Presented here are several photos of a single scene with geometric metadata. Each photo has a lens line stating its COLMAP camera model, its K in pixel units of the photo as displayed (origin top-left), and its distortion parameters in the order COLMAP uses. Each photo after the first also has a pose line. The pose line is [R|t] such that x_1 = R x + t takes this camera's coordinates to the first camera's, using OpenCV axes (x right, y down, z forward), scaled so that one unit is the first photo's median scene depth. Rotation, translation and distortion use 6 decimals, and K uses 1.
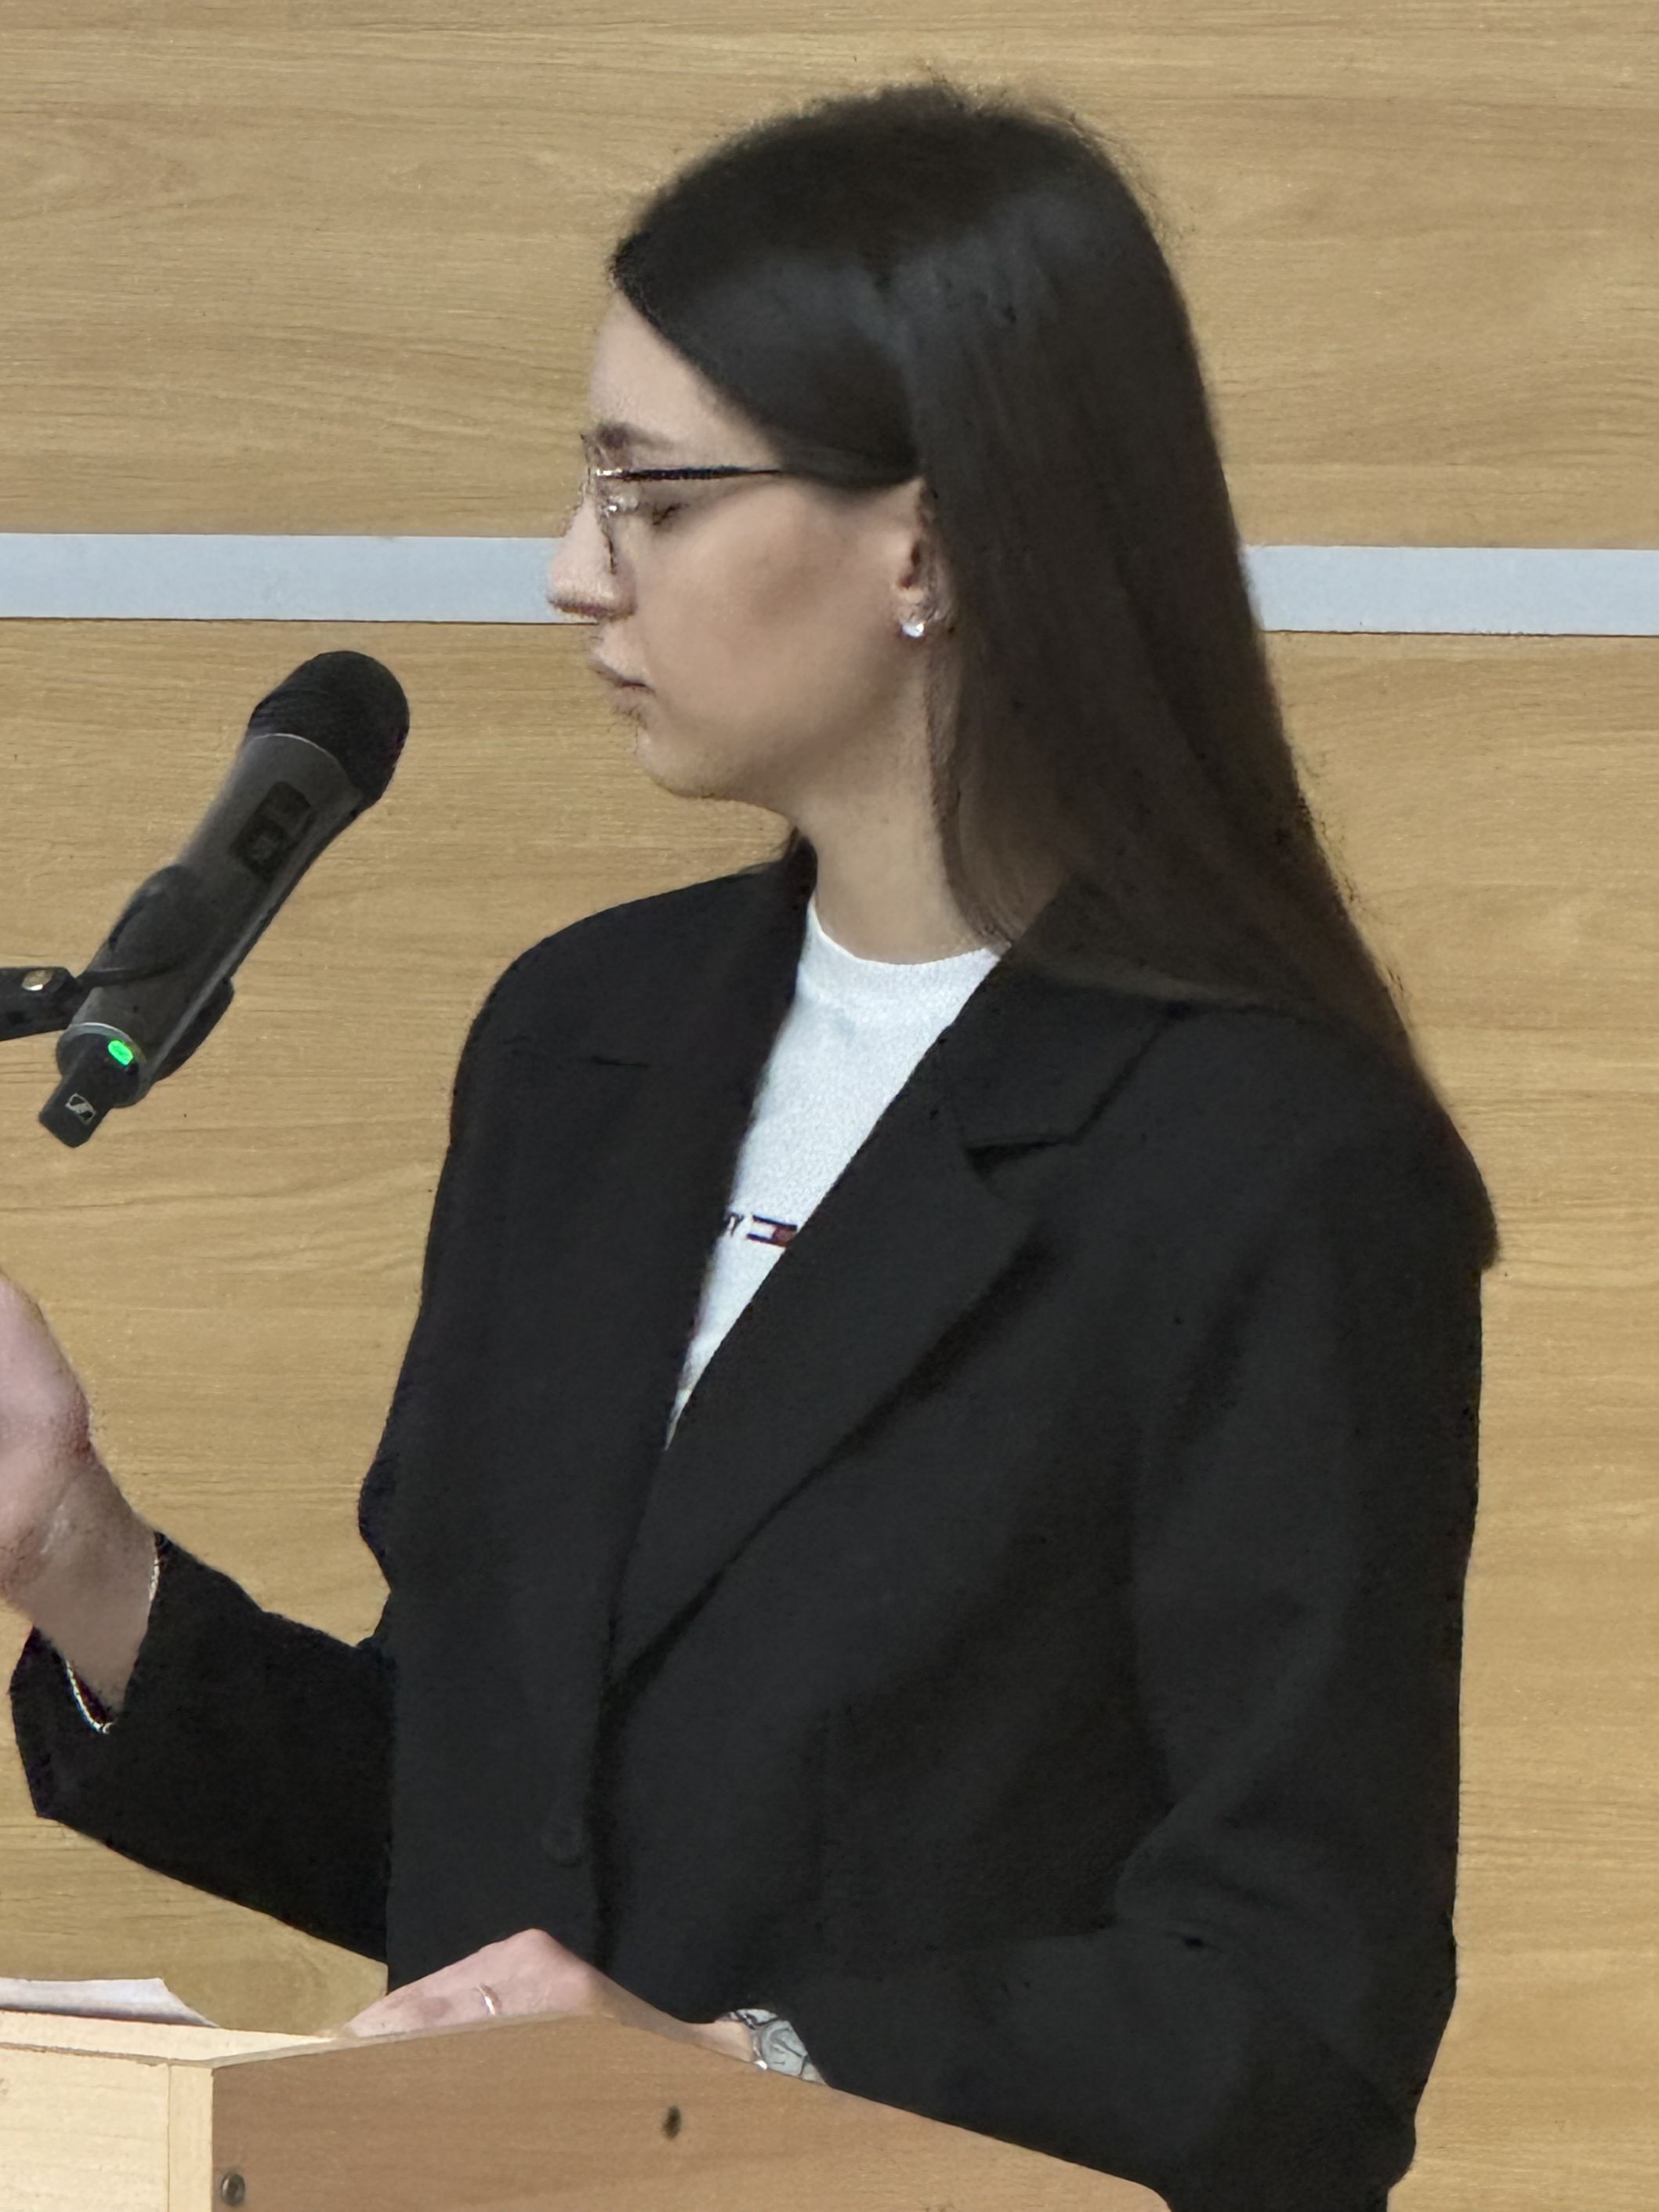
lens RADIAL K [[14811.6, 0, 829.5], [0, 14811.6, 1104.4], [0, 0, 1]] dist [-0.464178, 0.000000]
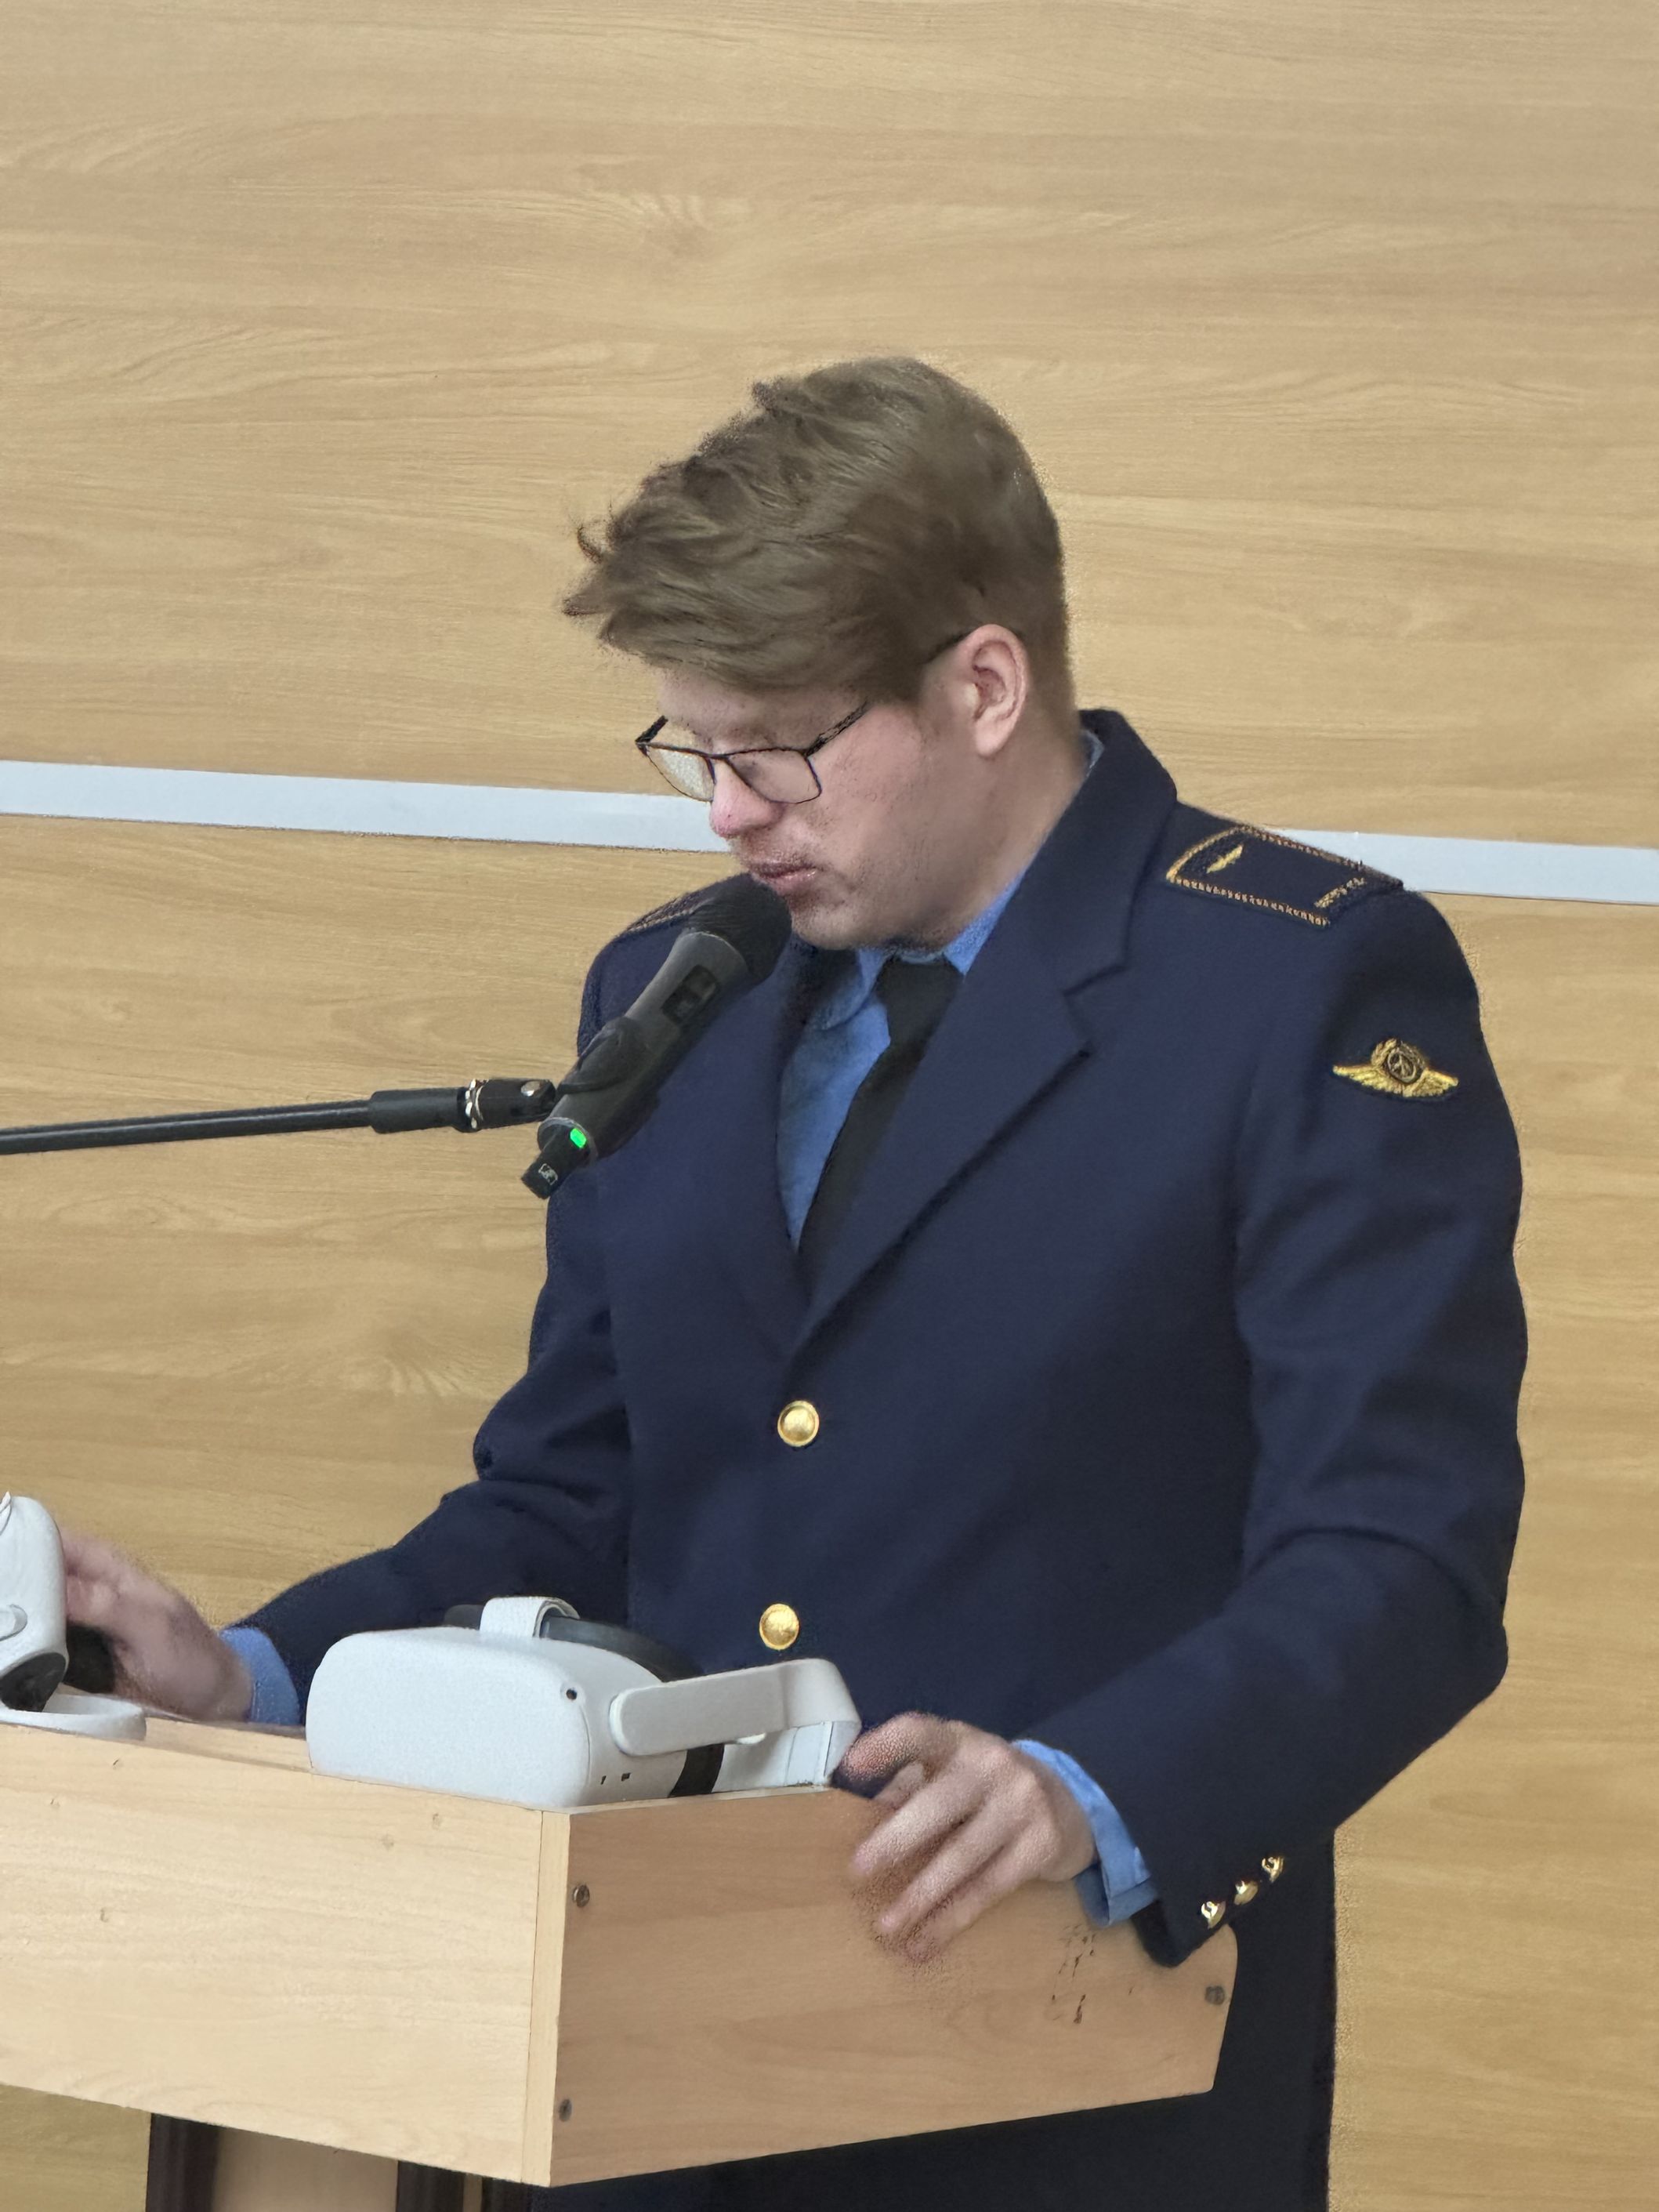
lens RADIAL K [[8695.9, 0, 827.7], [0, 8695.9, 1101.6], [0, 0, 1]] dist [-0.207288, 0.000000]
pose [[0.996840, 0.045316, -0.065239, 0.035793], [-0.045555, 0.998959, -0.002187, -0.006369], [0.065072, 0.005152, 0.997867, 0.102748]]
